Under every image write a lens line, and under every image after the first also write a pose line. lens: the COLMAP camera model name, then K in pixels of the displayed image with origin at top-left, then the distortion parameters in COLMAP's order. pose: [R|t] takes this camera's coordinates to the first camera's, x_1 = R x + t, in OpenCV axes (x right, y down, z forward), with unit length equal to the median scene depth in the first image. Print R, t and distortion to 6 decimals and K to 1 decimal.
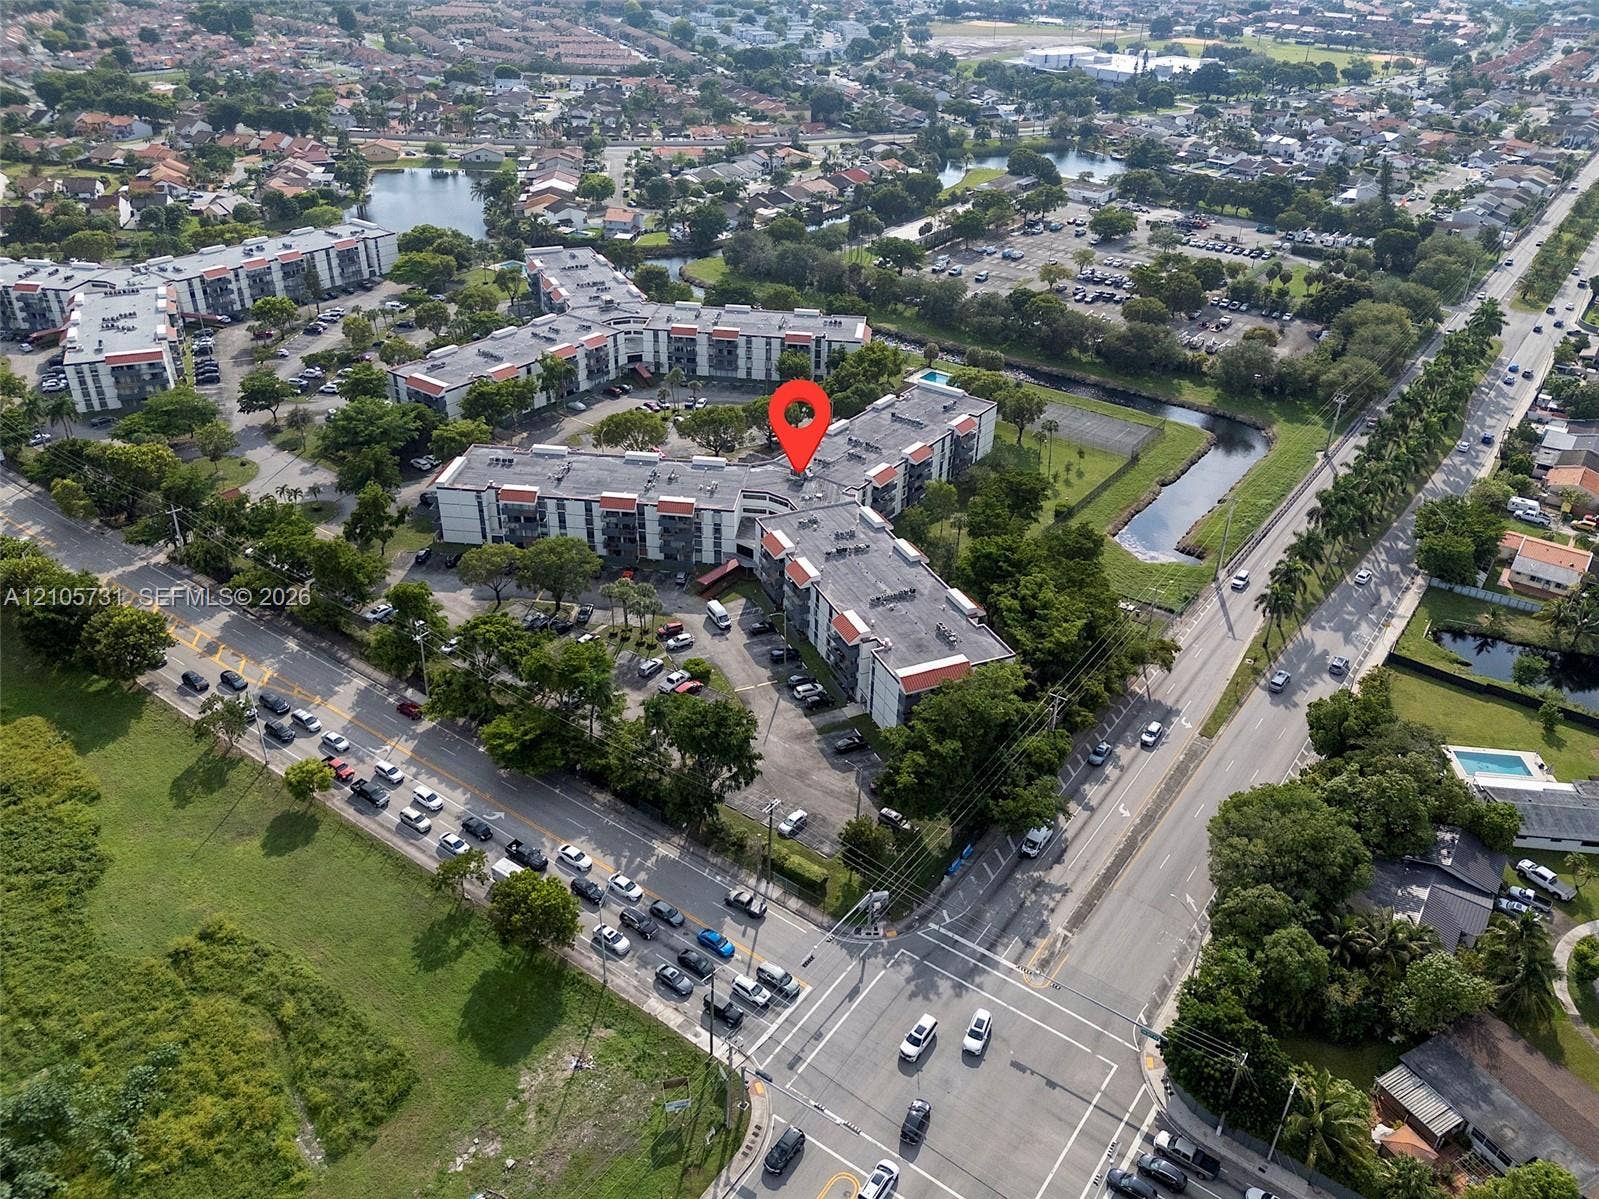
lens RADIAL K [[1232.7, 0, 764.9], [0, 1232.7, 599.4], [0, 0, 1]] dist [0.076958, -0.082132]
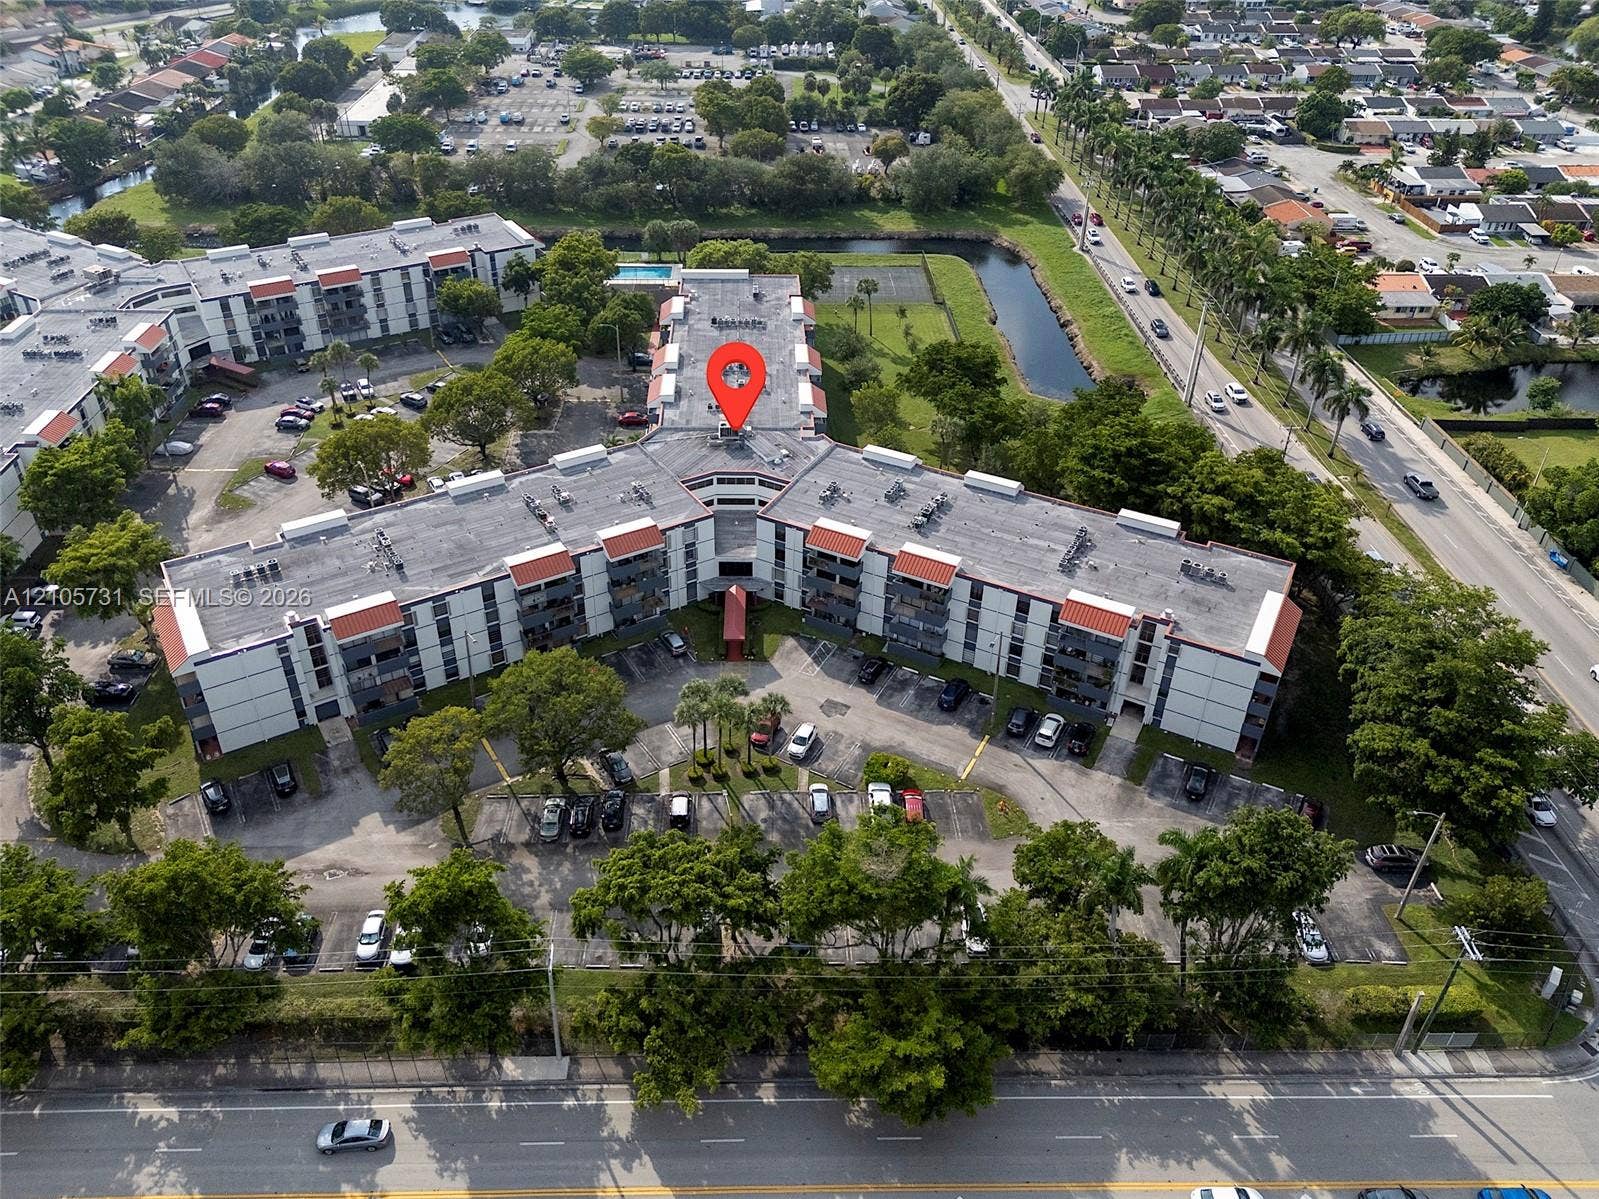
lens RADIAL K [[1232.7, 0, 764.9], [0, 1232.7, 599.4], [0, 0, 1]] dist [0.076958, -0.082132]
pose [[0.793376, -0.360692, 0.490362, -0.249067], [0.322574, 0.932258, 0.163829, -0.095813], [-0.516236, 0.028200, 0.855982, 0.339774]]
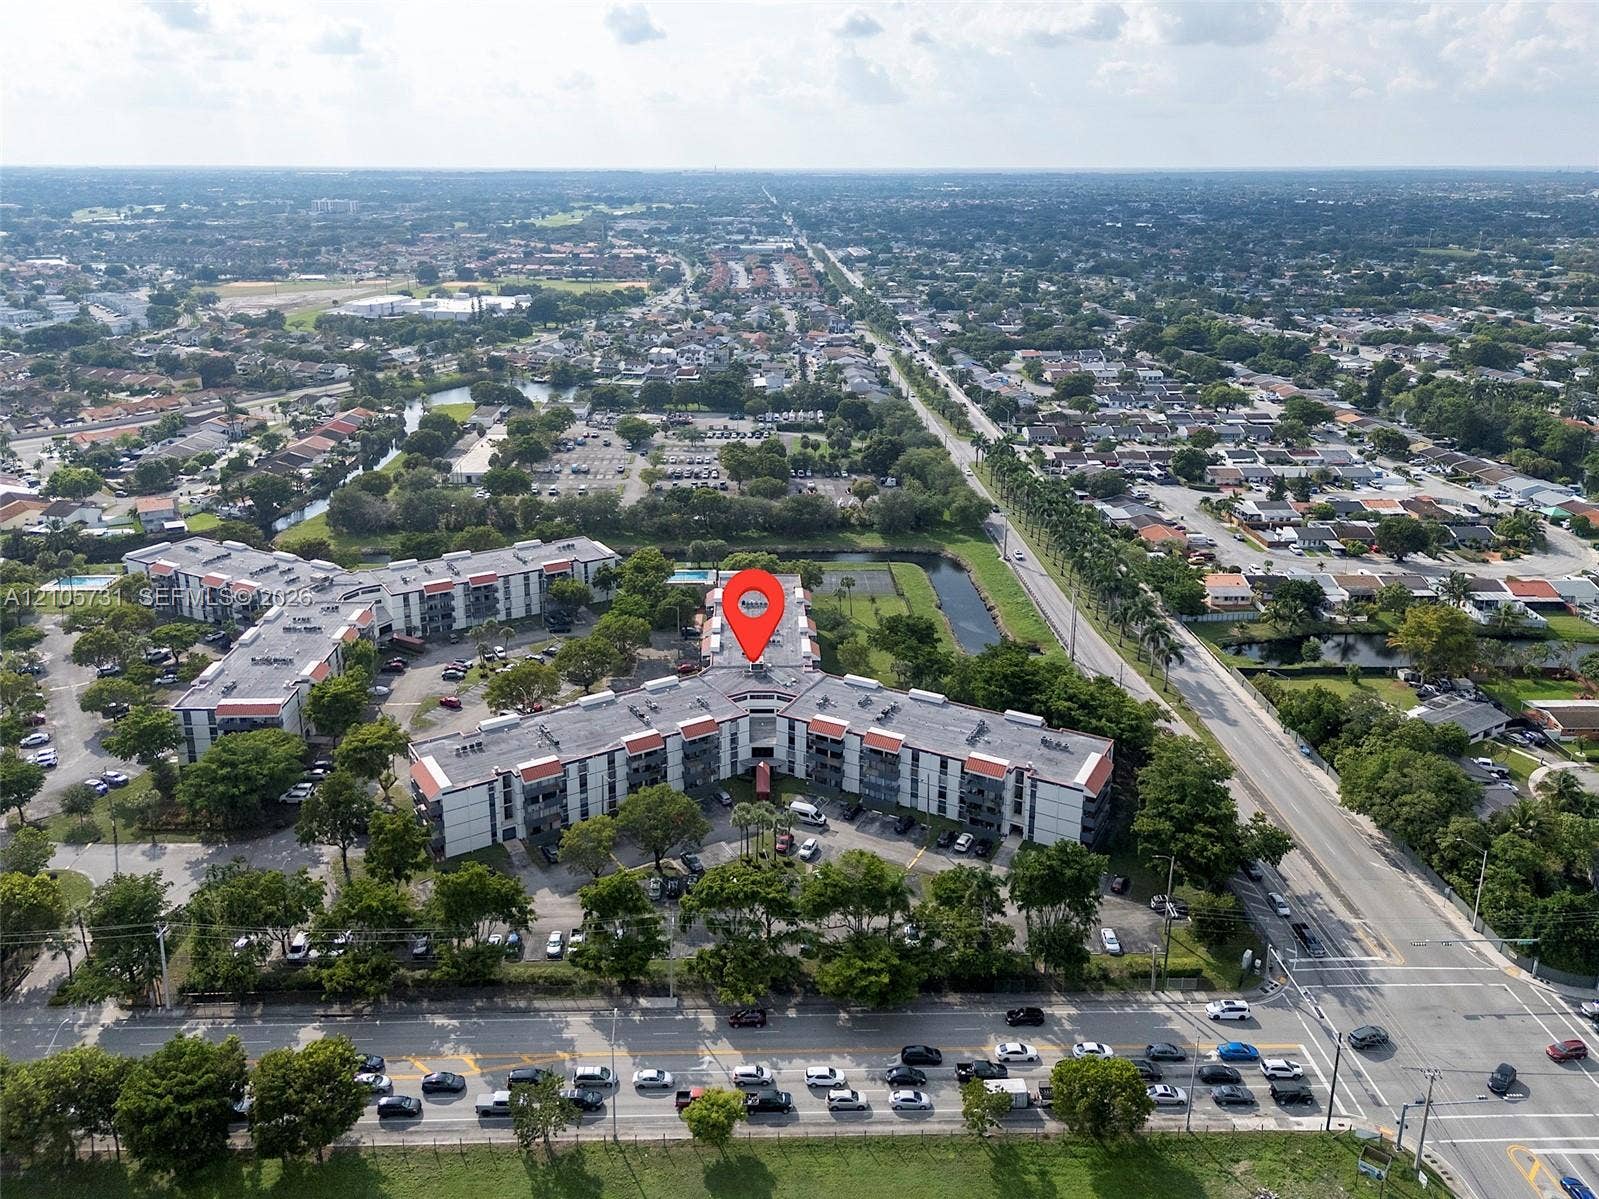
lens RADIAL K [[1232.7, 0, 764.9], [0, 1232.7, 599.4], [0, 0, 1]] dist [0.076958, -0.082132]
pose [[0.791079, -0.232552, 0.565786, -0.419372], [0.328857, 0.941570, -0.072798, -0.063188], [-0.515797, 0.243651, 0.821332, 0.119635]]
